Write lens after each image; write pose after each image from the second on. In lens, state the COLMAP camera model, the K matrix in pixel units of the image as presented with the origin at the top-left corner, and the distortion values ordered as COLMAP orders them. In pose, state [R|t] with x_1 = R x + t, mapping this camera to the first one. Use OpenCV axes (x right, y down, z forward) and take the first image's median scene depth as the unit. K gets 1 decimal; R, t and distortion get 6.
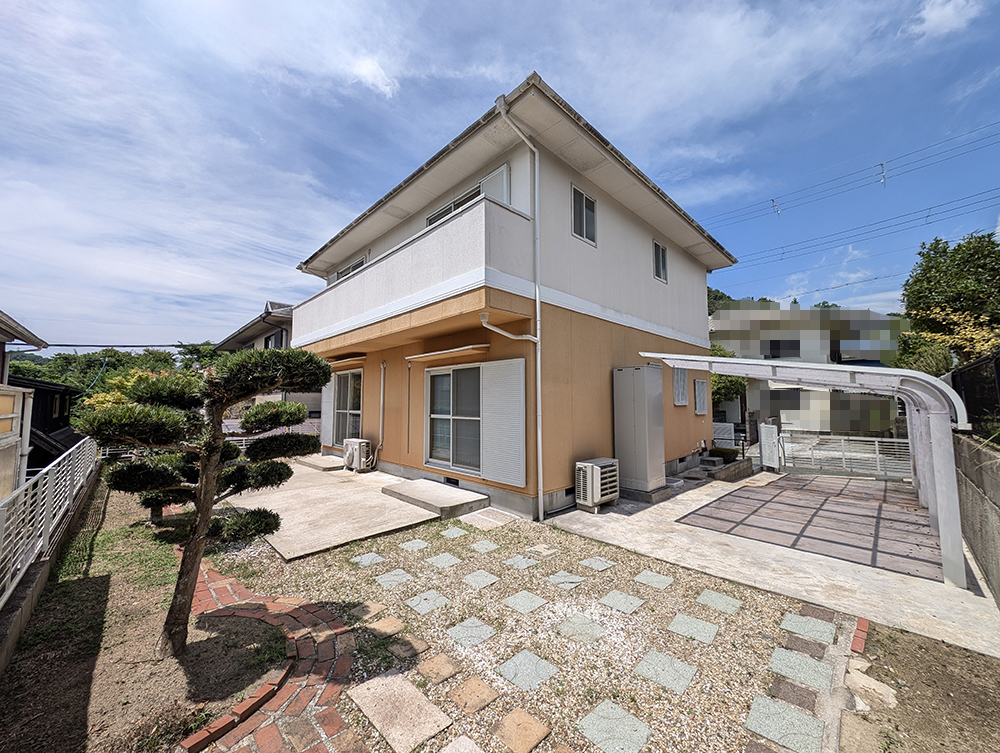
lens RADIAL K [[376.9, 0, 500.9], [0, 376.9, 373.5], [0, 0, 1]] dist [0.014138, -0.006713]
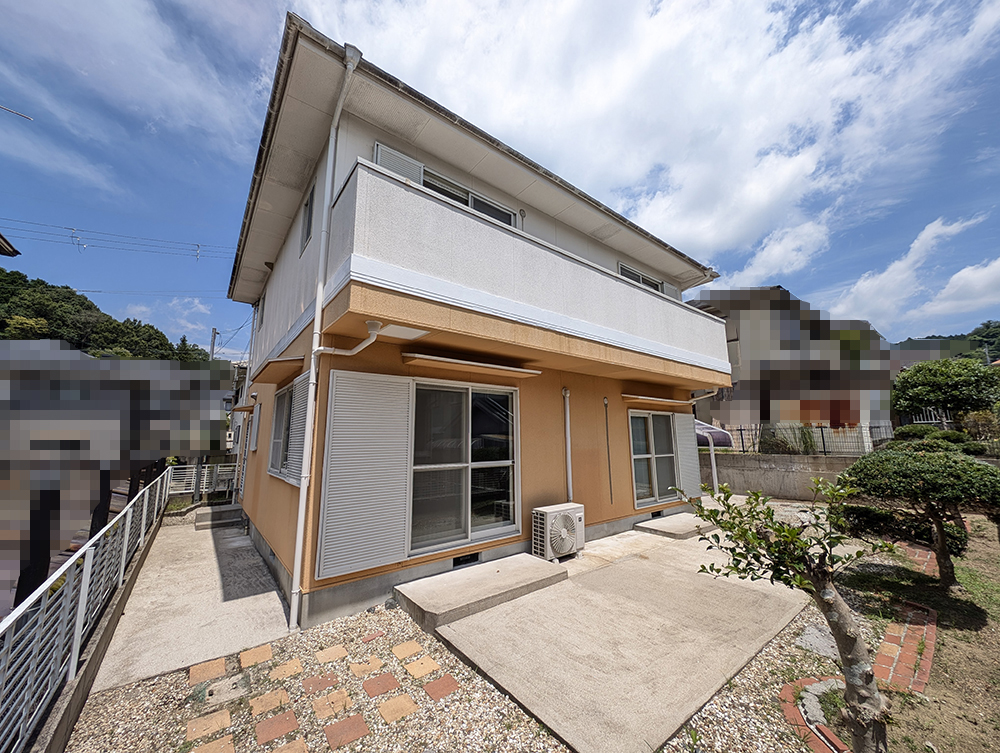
lens RADIAL K [[376.9, 0, 500.9], [0, 376.9, 373.5], [0, 0, 1]] dist [0.014138, -0.006713]
pose [[0.096520, 0.176439, 0.979568, -1.235122], [-0.063253, 0.983261, -0.170871, 0.086045], [-0.993319, -0.045468, 0.106065, 1.232608]]
